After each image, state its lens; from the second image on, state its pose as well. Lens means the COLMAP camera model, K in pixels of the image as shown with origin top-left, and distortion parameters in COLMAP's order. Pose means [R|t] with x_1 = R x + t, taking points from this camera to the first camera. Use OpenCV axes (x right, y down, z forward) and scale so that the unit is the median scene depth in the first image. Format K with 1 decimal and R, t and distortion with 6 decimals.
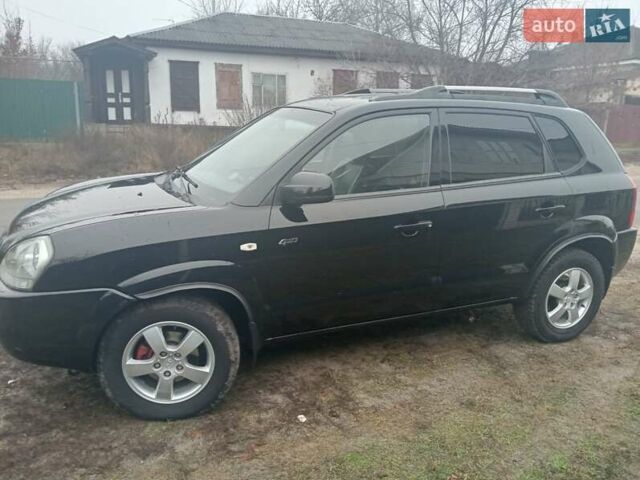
lens RADIAL K [[520.3, 0, 316.1], [0, 520.3, 237.1], [0, 0, 1]] dist [0.083951, -0.183737]
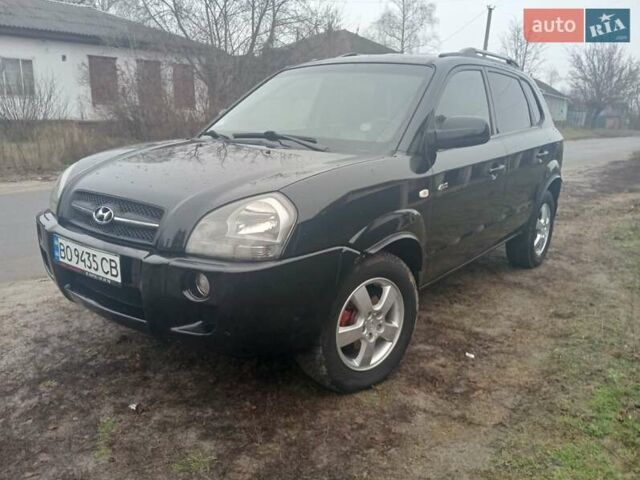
lens RADIAL K [[530.8, 0, 319.5], [0, 530.8, 220.8], [0, 0, 1]] dist [0.087755, -0.192766]
pose [[0.871936, -0.105904, 0.478029, -0.780313], [0.118795, 0.992913, 0.003289, 0.042905], [-0.474990, 0.053920, 0.878338, 0.197845]]
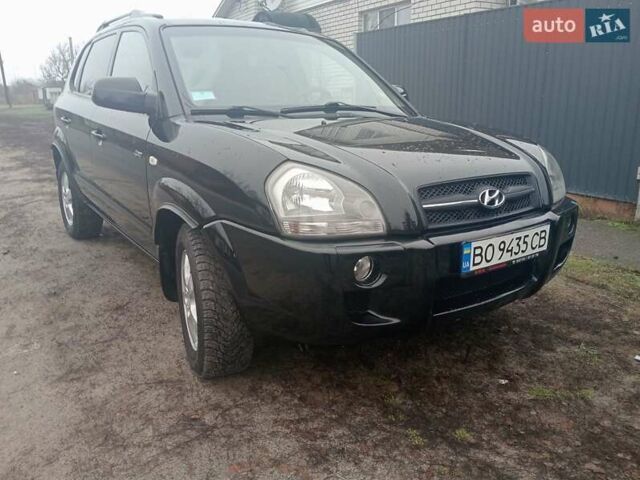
lens RADIAL K [[520.3, 0, 316.1], [0, 520.3, 237.1], [0, 0, 1]] dist [0.083951, -0.183737]
pose [[-0.224615, -0.278947, 0.933668, -1.321715], [0.223807, 0.917769, 0.328039, -0.251906], [-0.948398, 0.282644, -0.143715, 1.468217]]
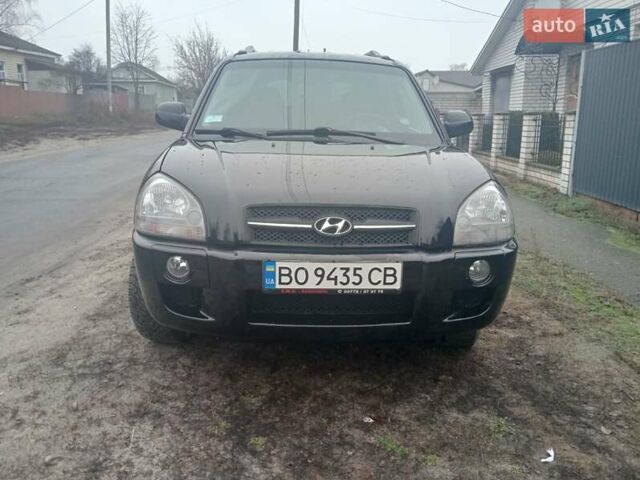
lens RADIAL K [[530.8, 0, 319.5], [0, 530.8, 220.8], [0, 0, 1]] dist [0.087755, -0.192766]
pose [[0.335091, -0.215307, 0.917255, -1.385570], [0.212504, 0.965725, 0.149053, -0.131164], [-0.917909, 0.144974, 0.369360, 0.841926]]
